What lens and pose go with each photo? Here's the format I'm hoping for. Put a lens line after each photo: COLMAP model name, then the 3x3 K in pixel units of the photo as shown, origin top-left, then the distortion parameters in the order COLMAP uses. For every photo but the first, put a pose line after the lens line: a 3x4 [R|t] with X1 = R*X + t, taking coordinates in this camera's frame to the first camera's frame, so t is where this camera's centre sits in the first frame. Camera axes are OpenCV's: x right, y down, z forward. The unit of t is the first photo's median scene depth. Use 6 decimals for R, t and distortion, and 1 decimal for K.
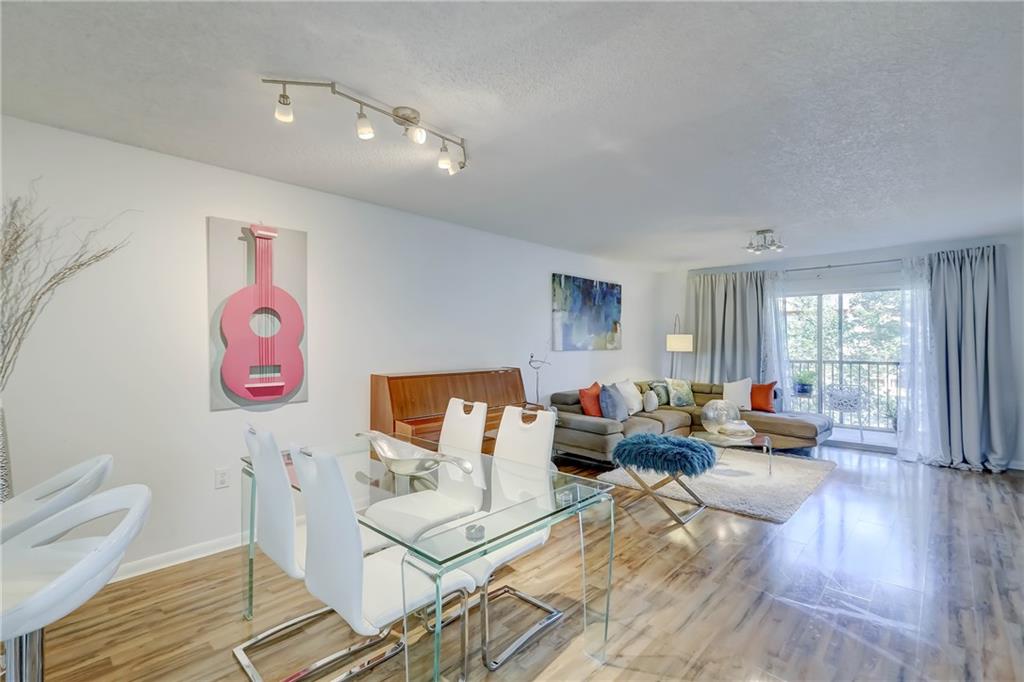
lens RADIAL K [[469.0, 0, 515.2], [0, 469.0, 339.6], [0, 0, 1]] dist [0.001134, 0.000141]
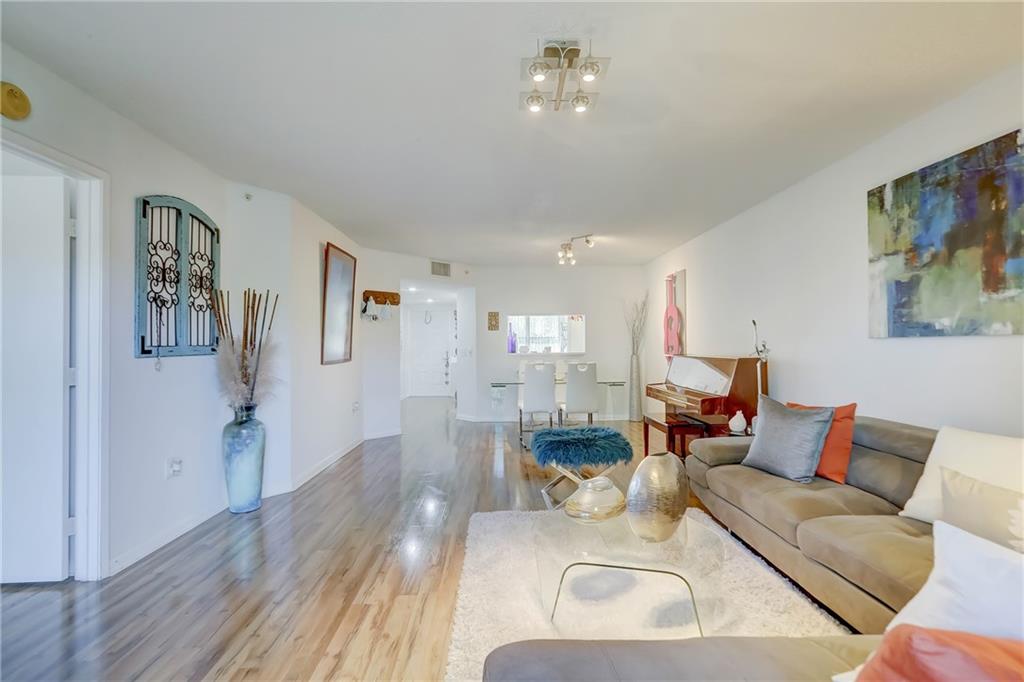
lens RADIAL K [[469.0, 0, 515.2], [0, 469.0, 339.6], [0, 0, 1]] dist [0.001134, 0.000141]
pose [[-0.709442, -0.005618, -0.704742, 0.715284], [0.008003, 0.999840, -0.016026, 0.030252], [0.704719, -0.017010, -0.709283, 1.057069]]
